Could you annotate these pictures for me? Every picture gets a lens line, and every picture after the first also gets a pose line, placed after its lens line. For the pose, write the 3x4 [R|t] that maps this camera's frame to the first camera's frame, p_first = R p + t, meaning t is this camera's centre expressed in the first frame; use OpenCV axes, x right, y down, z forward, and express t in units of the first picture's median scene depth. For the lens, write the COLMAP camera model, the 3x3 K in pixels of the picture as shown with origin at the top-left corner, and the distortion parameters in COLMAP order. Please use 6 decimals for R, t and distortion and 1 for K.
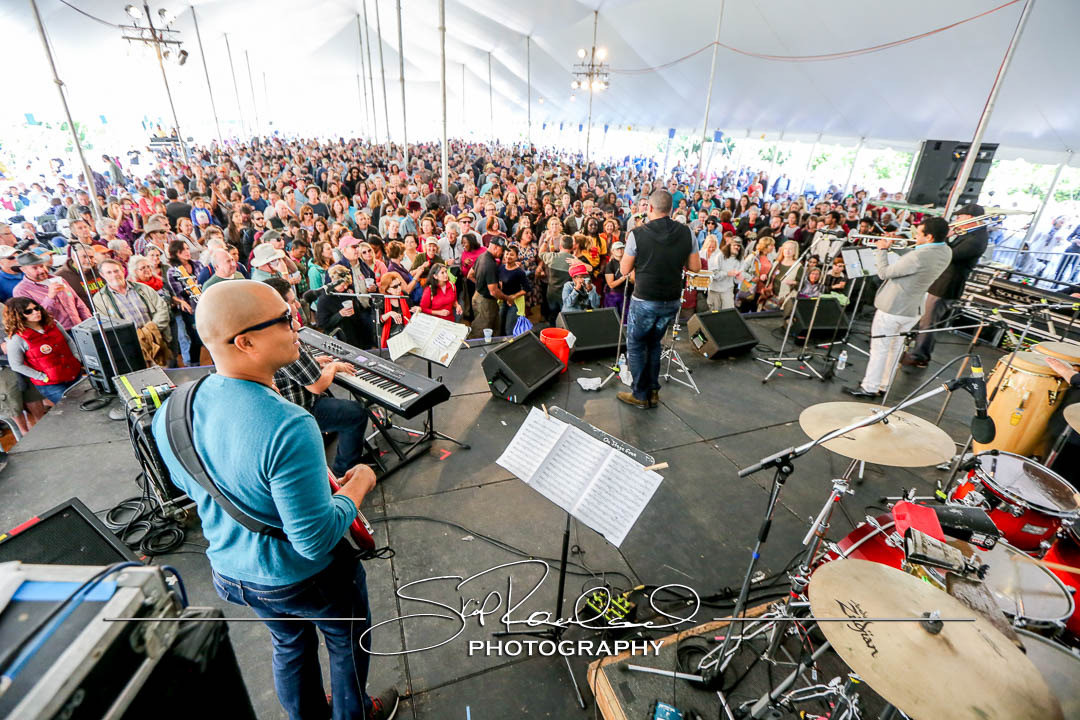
lens RADIAL K [[494.8, 0, 540.0], [0, 494.8, 360.0], [0, 0, 1]] dist [-0.039832, 0.009846]
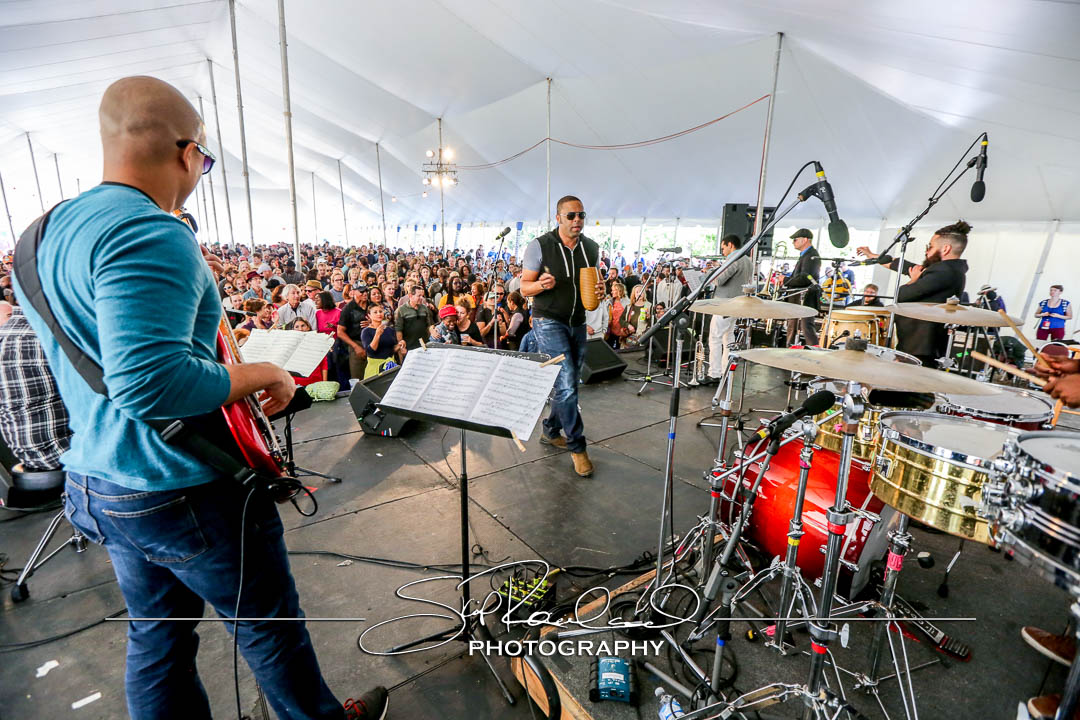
lens RADIAL K [[494.8, 0, 540.0], [0, 494.8, 360.0], [0, 0, 1]] dist [-0.039832, 0.009846]
pose [[0.960464, -0.085199, 0.265047, -0.009786], [0.143379, 0.967437, -0.208588, 0.114010], [-0.238644, 0.238343, 0.941404, 0.035629]]
